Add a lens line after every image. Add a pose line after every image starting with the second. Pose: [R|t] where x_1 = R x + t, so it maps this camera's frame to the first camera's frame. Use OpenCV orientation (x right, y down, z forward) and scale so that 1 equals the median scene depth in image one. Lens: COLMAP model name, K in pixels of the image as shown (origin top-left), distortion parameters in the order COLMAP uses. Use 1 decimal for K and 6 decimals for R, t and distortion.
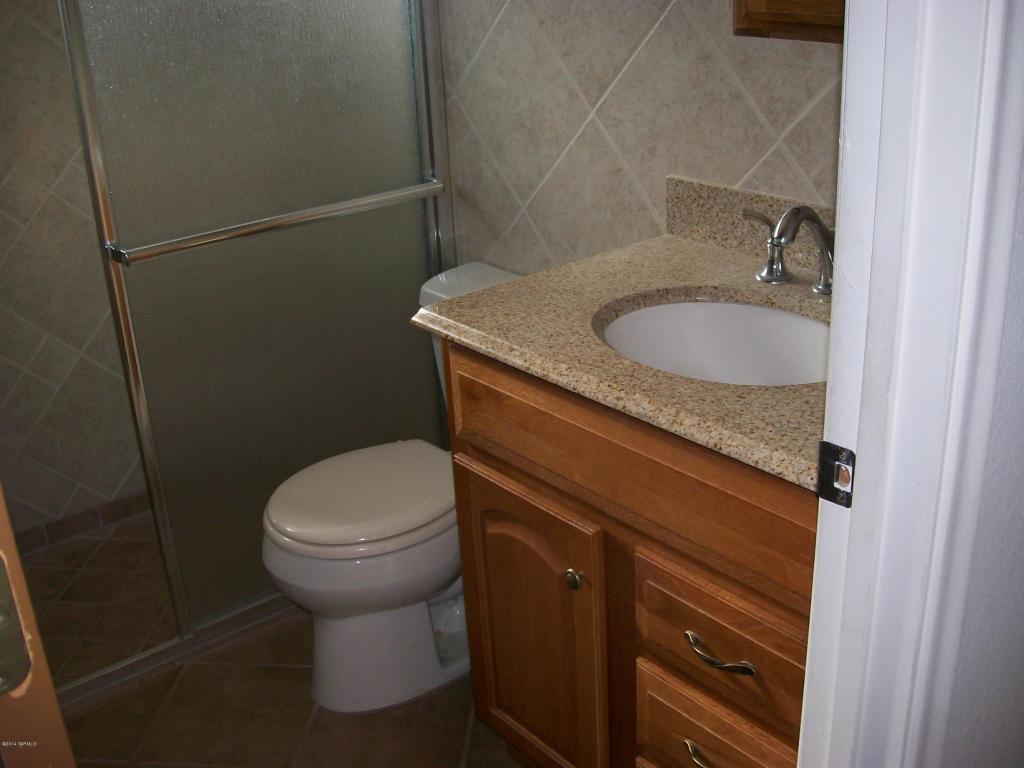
lens RADIAL K [[1120.4, 0, 512.0], [0, 1120.4, 384.0], [0, 0, 1]] dist [-0.159354, -0.002598]
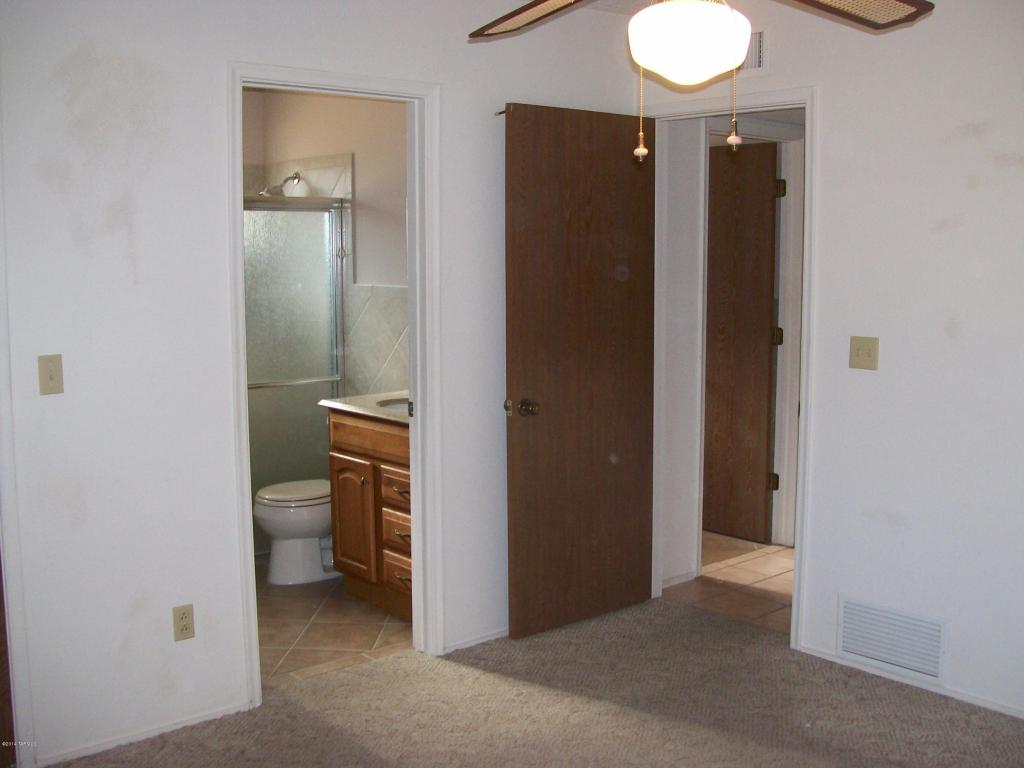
lens RADIAL K [[1120.4, 0, 512.0], [0, 1120.4, 384.0], [0, 0, 1]] dist [-0.159354, -0.002598]
pose [[0.998716, 0.038408, 0.033018, 0.257355], [-0.027851, 0.960933, -0.275375, 0.551029], [-0.042304, 0.274102, 0.960770, -1.480783]]
